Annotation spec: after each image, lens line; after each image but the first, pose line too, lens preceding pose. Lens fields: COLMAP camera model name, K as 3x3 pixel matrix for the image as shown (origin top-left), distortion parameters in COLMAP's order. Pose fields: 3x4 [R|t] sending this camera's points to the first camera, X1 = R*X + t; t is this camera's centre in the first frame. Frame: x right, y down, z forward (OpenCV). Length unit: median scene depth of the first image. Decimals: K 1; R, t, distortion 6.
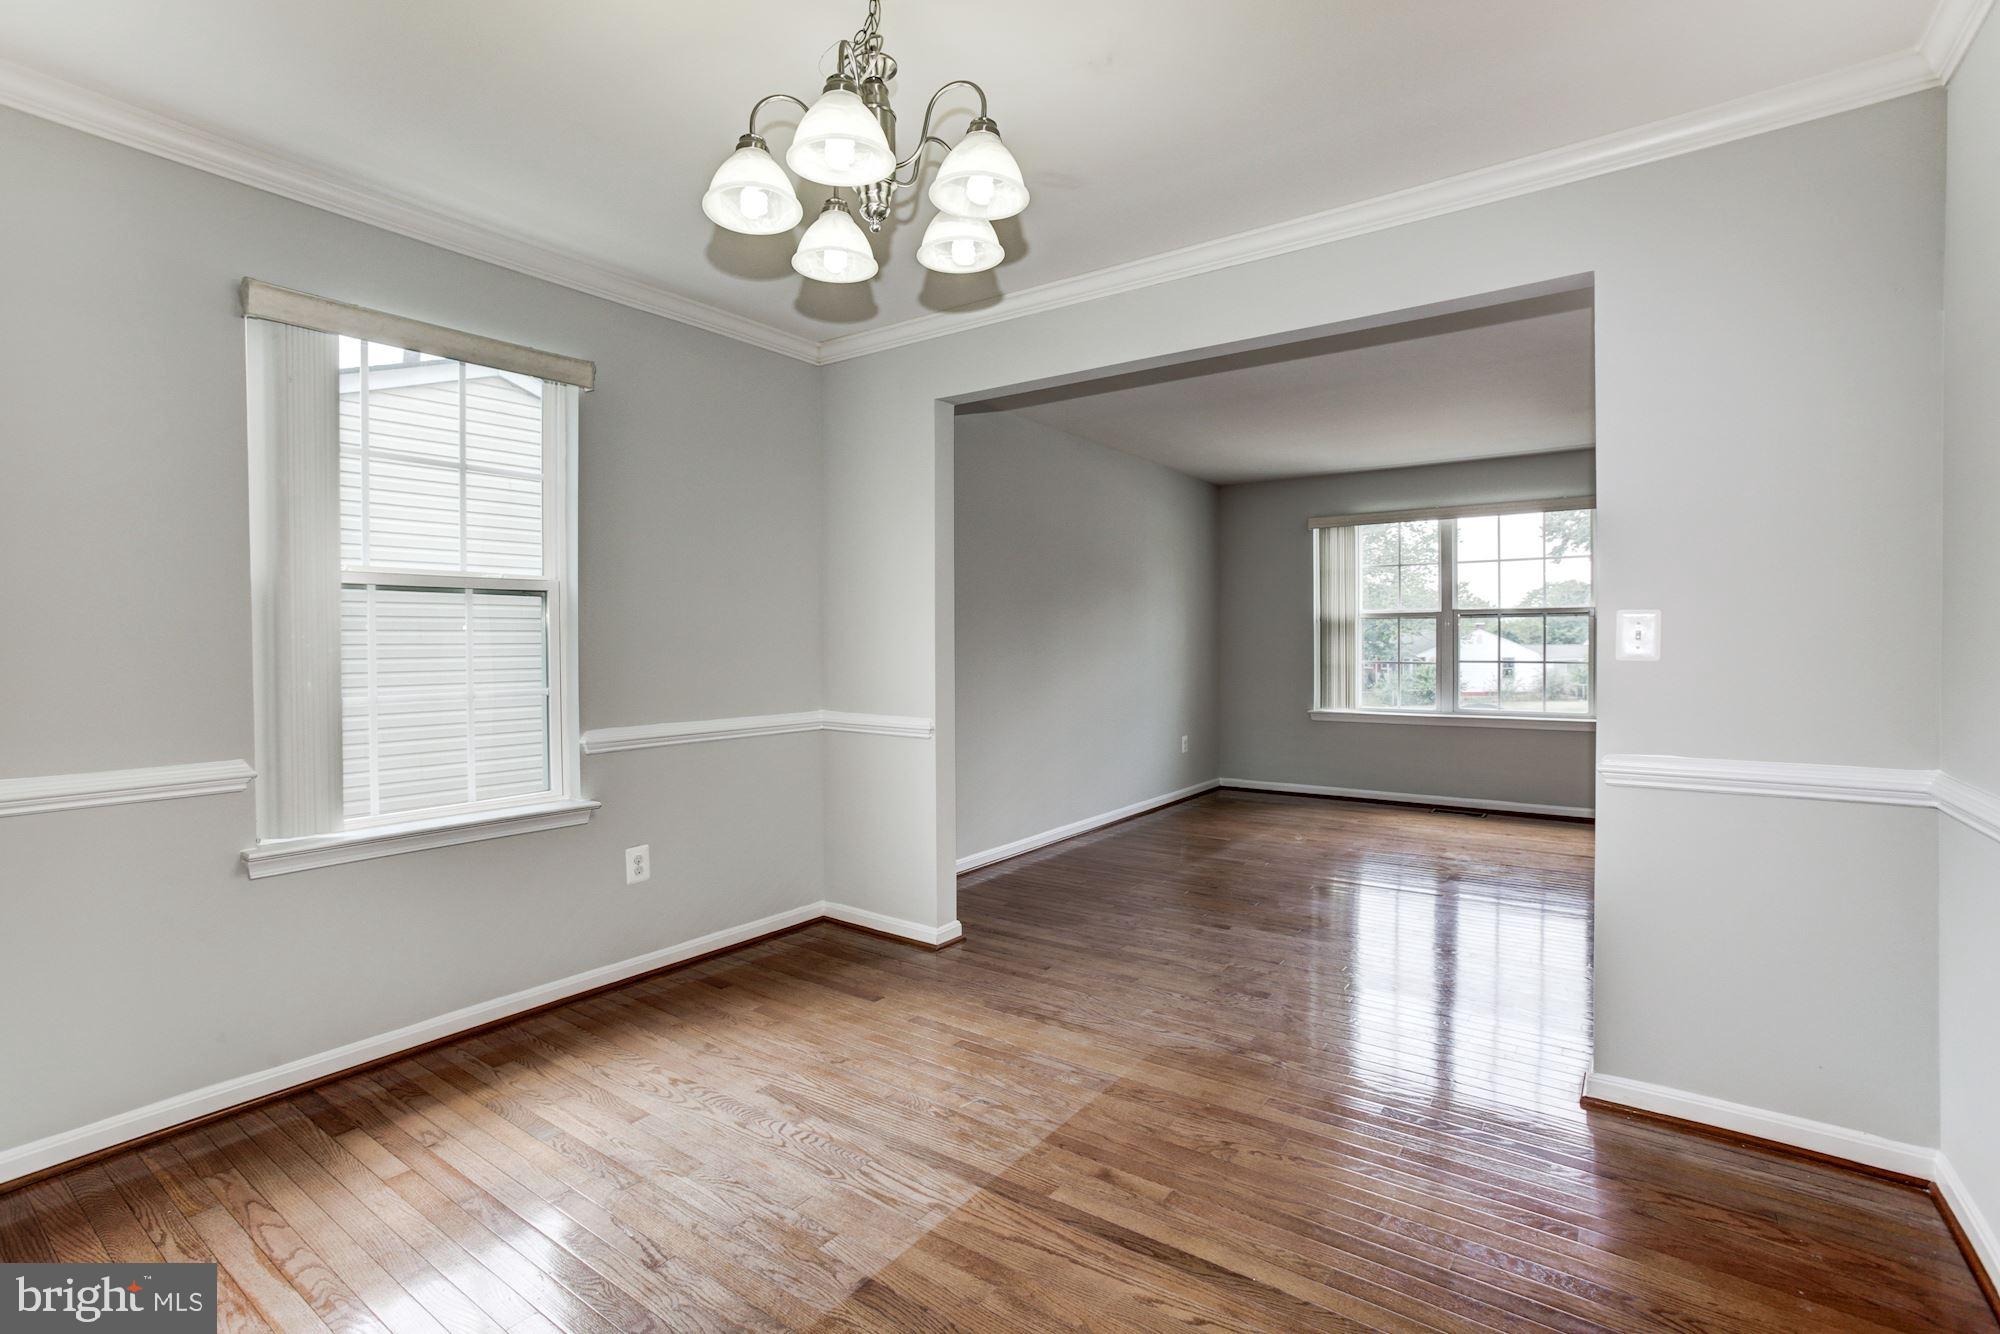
lens RADIAL K [[924.4, 0, 1000.0], [0, 924.4, 667.0], [0, 0, 1]] dist [-0.067890, 0.036431]
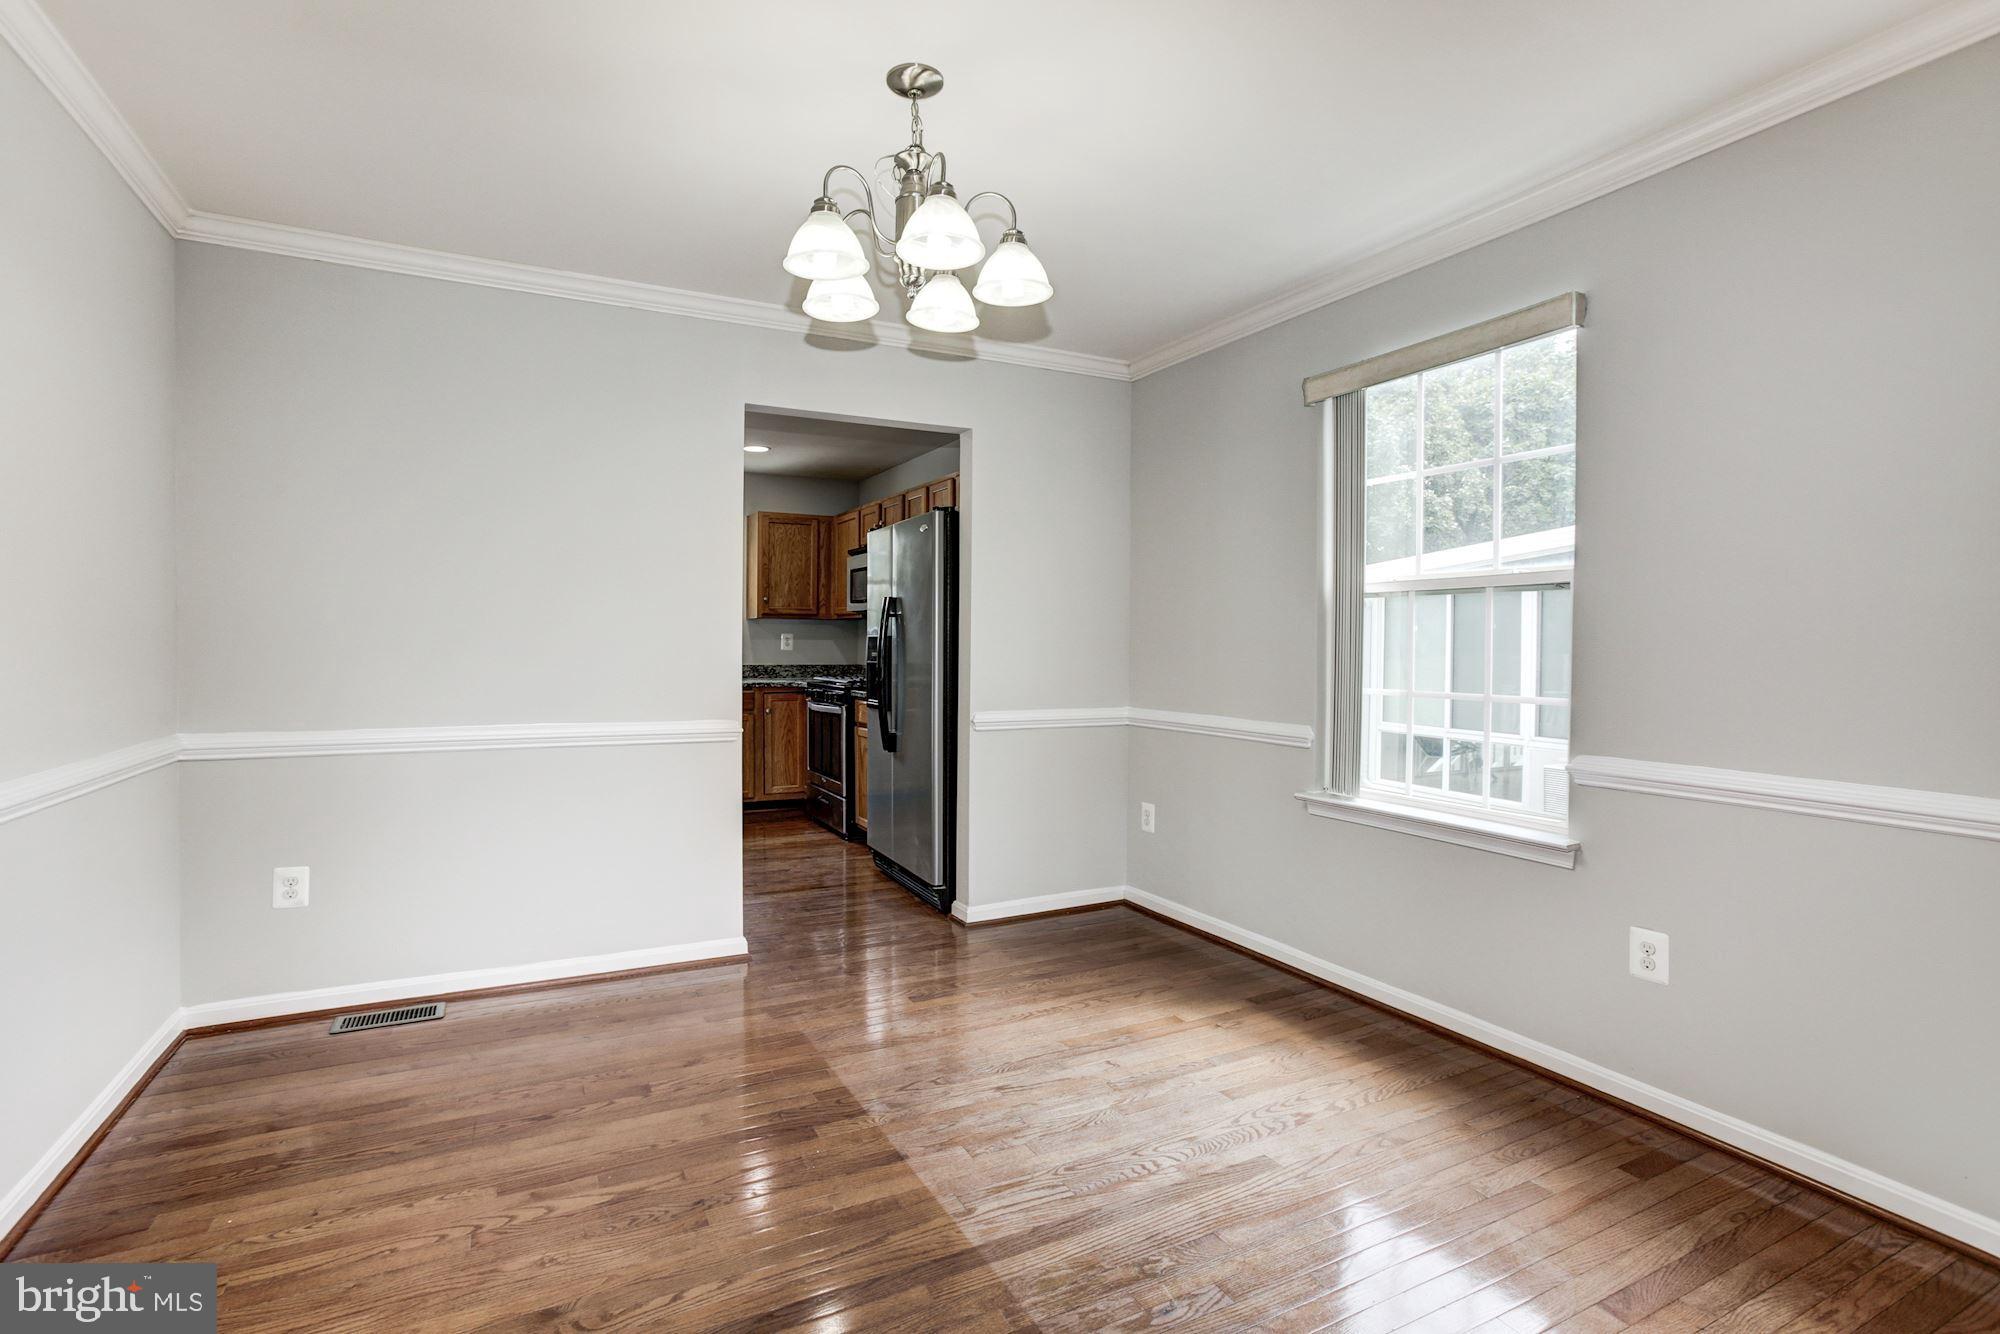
lens RADIAL K [[1019.4, 0, 1037.2], [0, 1019.4, 651.0], [0, 0, 1]] dist [-0.075850, 0.054716]
pose [[-0.445327, 0.015984, -0.895225, 0.714914], [-0.029176, 0.999051, 0.032352, -0.047540], [0.894892, 0.040526, -0.444438, 1.257594]]
